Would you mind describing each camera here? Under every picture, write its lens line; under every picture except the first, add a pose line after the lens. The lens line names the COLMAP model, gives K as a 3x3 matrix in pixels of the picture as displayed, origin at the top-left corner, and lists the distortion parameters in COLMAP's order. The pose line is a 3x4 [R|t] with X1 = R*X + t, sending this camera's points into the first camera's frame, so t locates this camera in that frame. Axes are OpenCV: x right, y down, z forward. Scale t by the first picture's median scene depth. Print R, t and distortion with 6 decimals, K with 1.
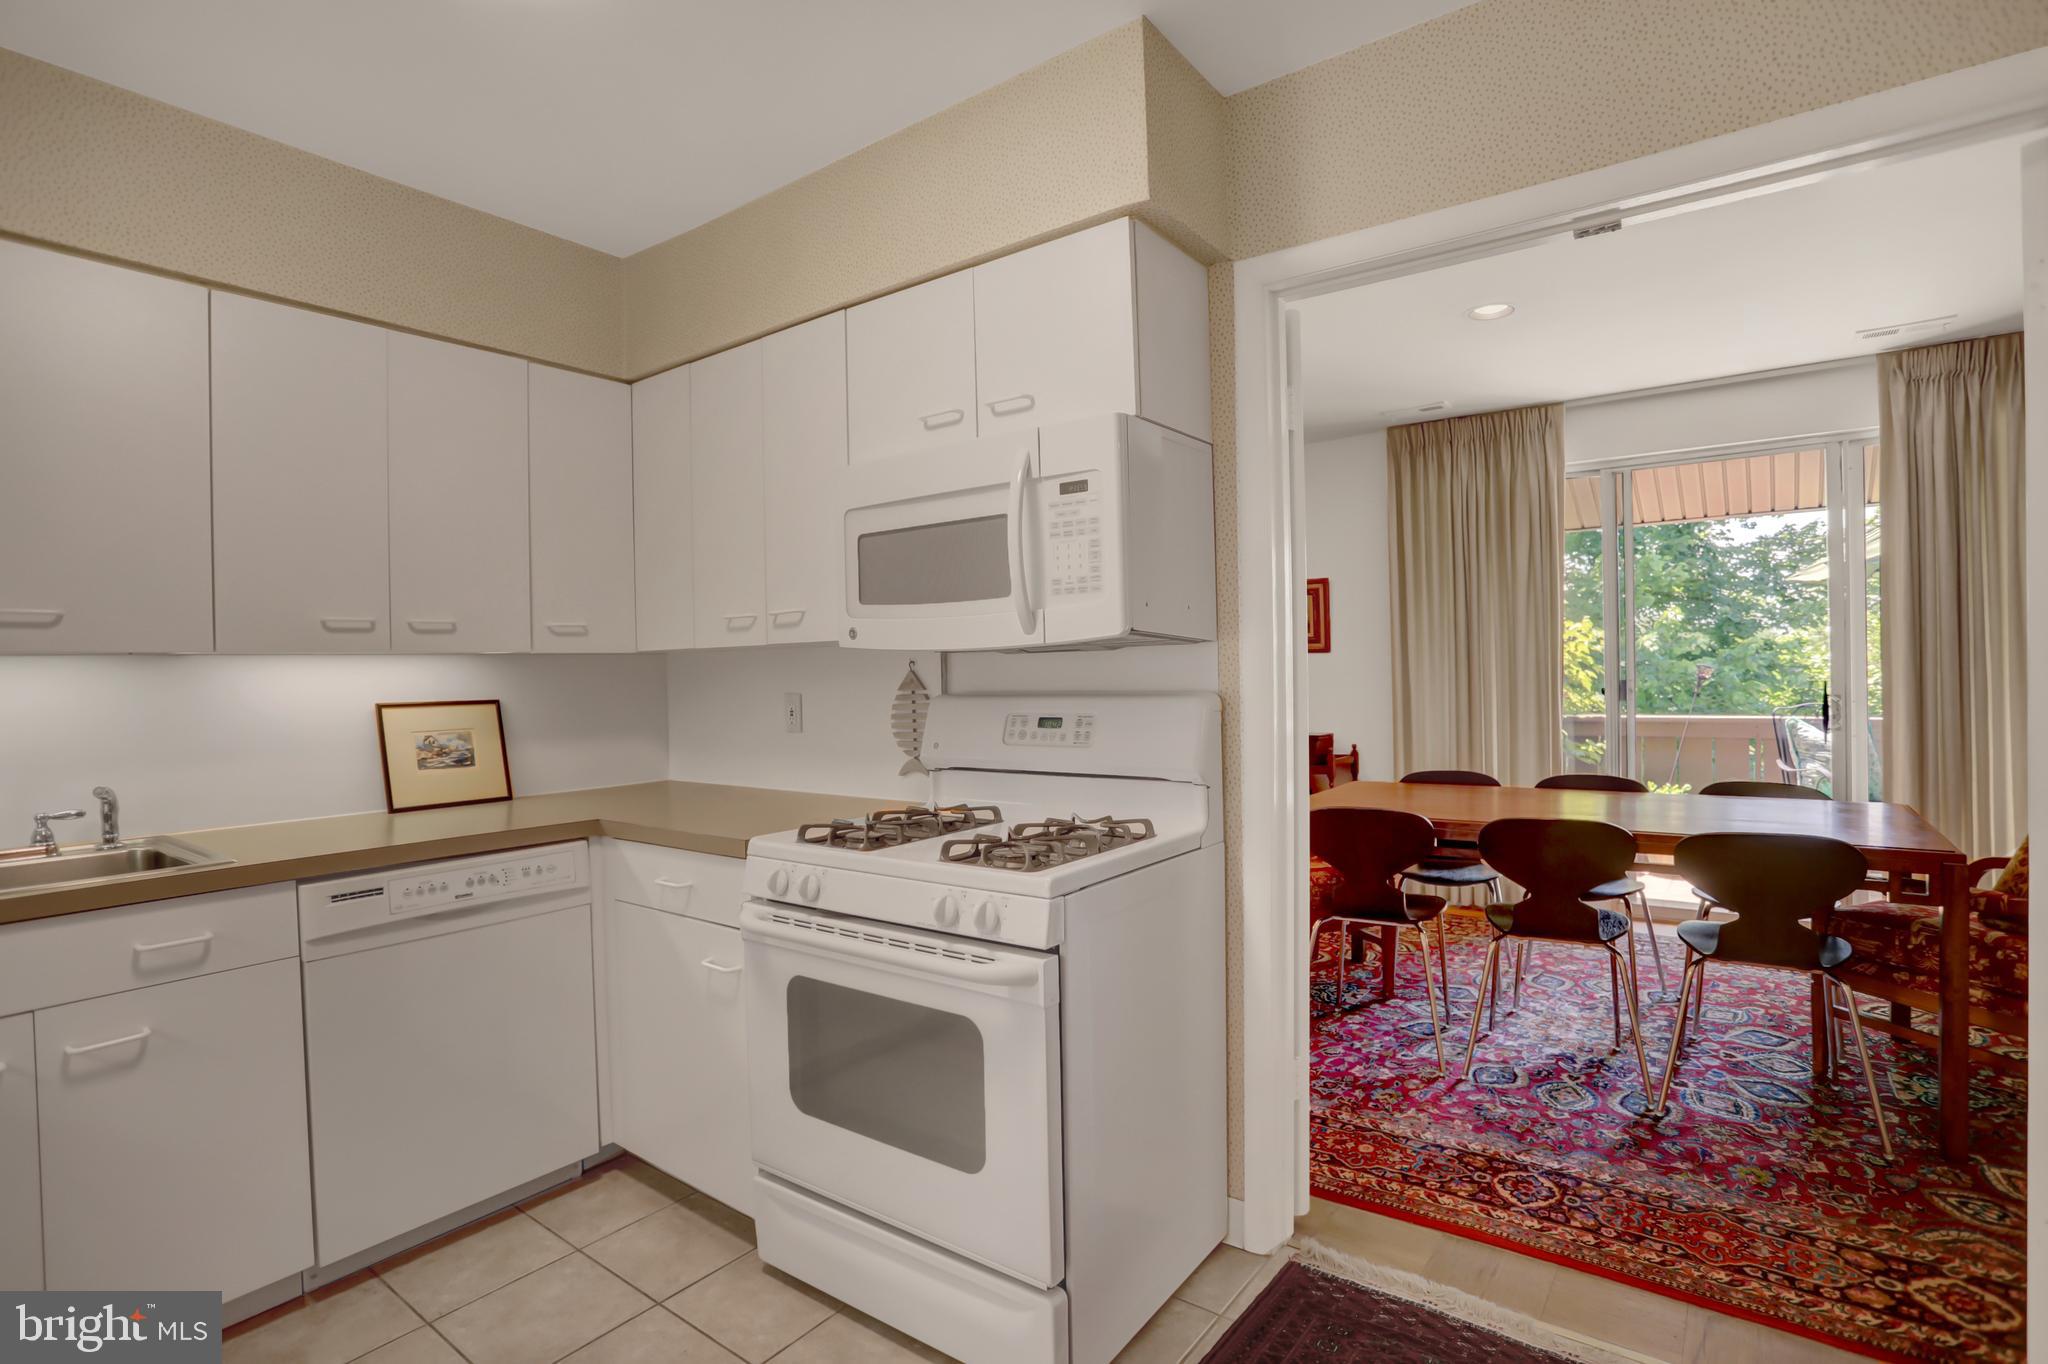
lens RADIAL K [[991.9, 0, 1042.9], [0, 991.9, 679.6], [0, 0, 1]] dist [-0.039138, 0.007325]
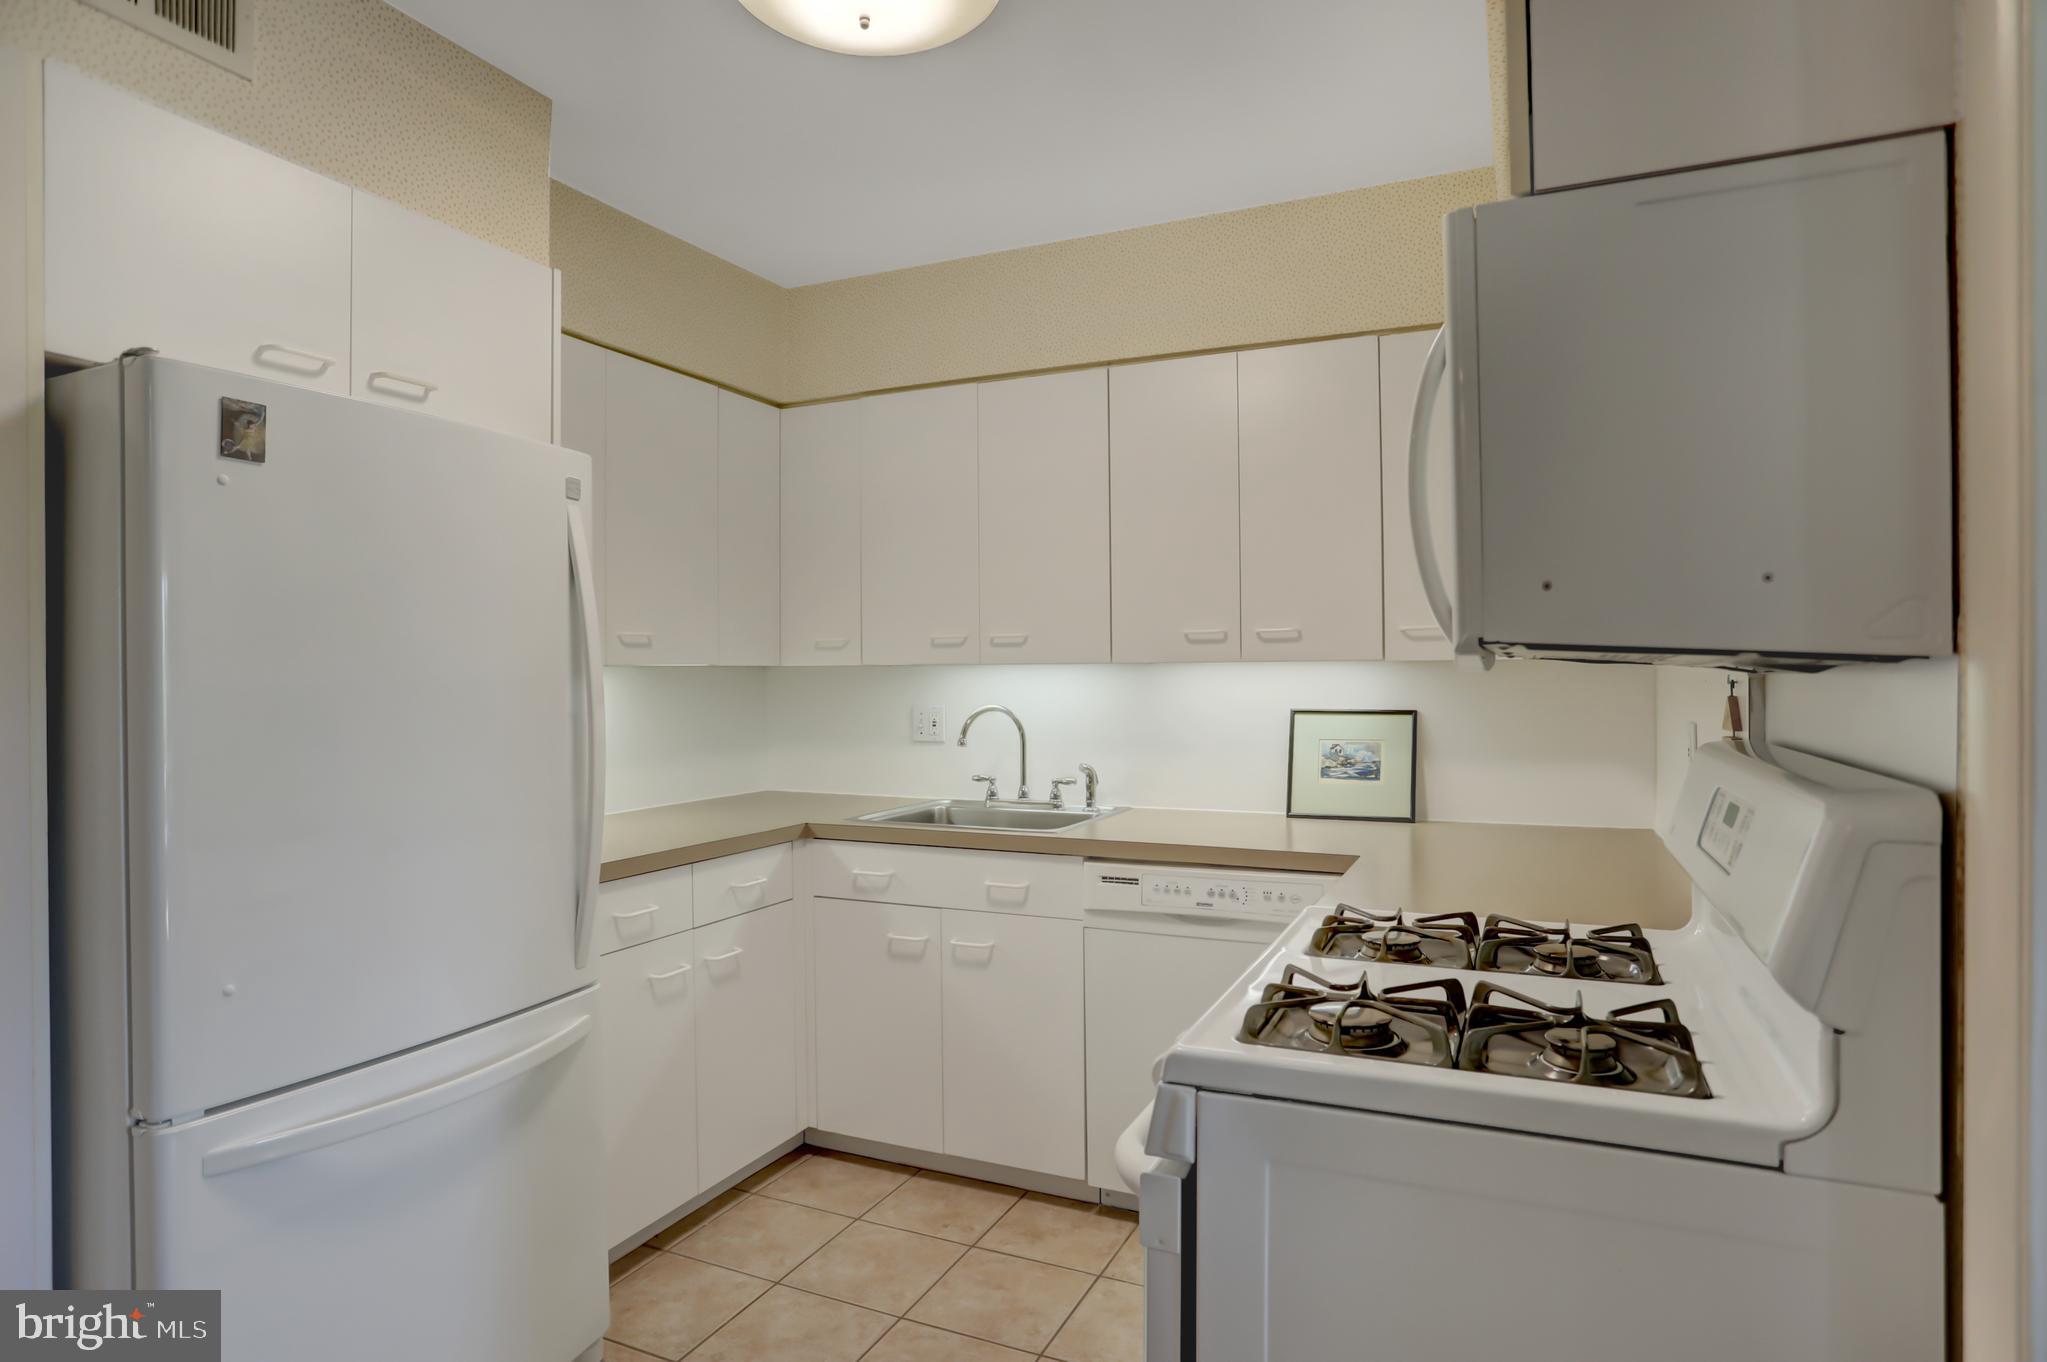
lens RADIAL K [[1130.5, 0, 1028.1], [0, 1130.5, 681.7], [0, 0, 1]] dist [-0.008271, -0.000596]
pose [[0.204467, 0.021715, -0.978633, 0.476045], [-0.008470, 0.999756, 0.020414, -0.029363], [0.978837, 0.004115, 0.204601, 0.544468]]
